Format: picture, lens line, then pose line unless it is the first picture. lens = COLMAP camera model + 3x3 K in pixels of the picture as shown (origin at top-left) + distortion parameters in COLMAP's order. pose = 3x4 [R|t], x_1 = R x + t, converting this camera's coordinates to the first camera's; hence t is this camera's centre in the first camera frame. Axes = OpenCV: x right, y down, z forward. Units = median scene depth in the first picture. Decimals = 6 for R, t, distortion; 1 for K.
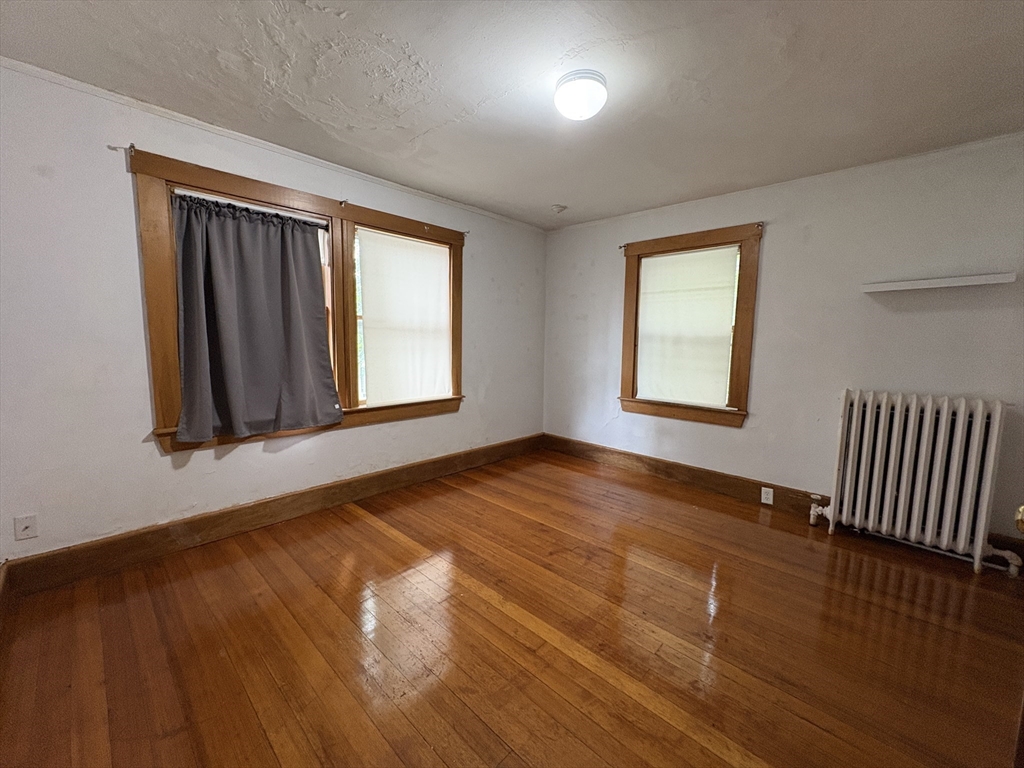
lens RADIAL K [[408.4, 0, 511.1], [0, 408.4, 382.8], [0, 0, 1]] dist [0.002265, -0.000230]
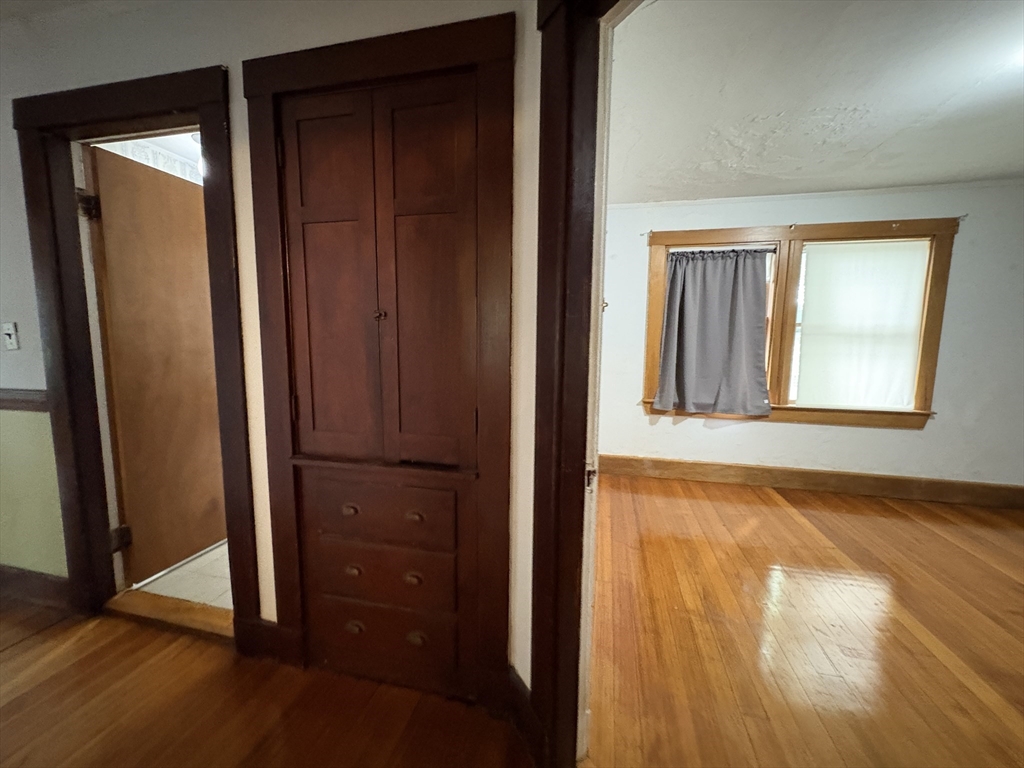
lens RADIAL K [[408.4, 0, 511.1], [0, 408.4, 382.8], [0, 0, 1]] dist [0.002265, -0.000230]
pose [[0.507068, 0.086445, -0.857560, 0.227723], [-0.094281, 0.994550, 0.044506, 0.023377], [0.856734, 0.058284, 0.512455, -0.260571]]
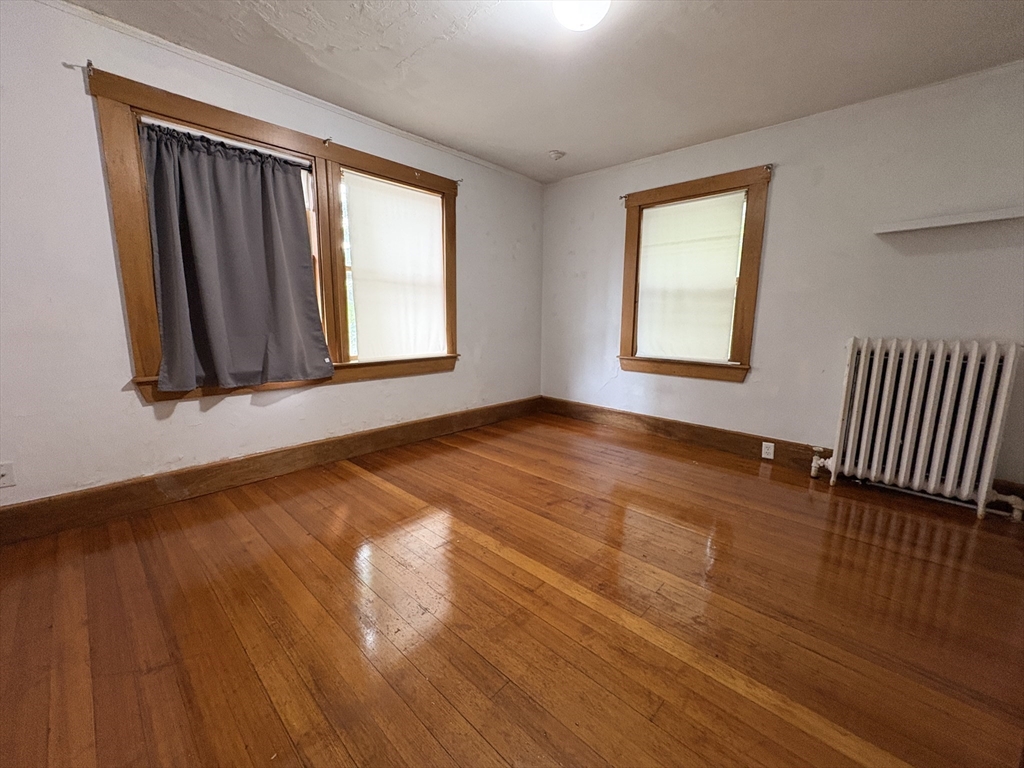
lens RADIAL K [[408.4, 0, 511.1], [0, 408.4, 382.8], [0, 0, 1]] dist [0.002265, -0.000230]
pose [[0.999959, -0.006114, 0.006642, 0.001494], [0.005744, 0.998504, 0.054371, 0.067626], [-0.006965, -0.054330, 0.998499, 0.034299]]
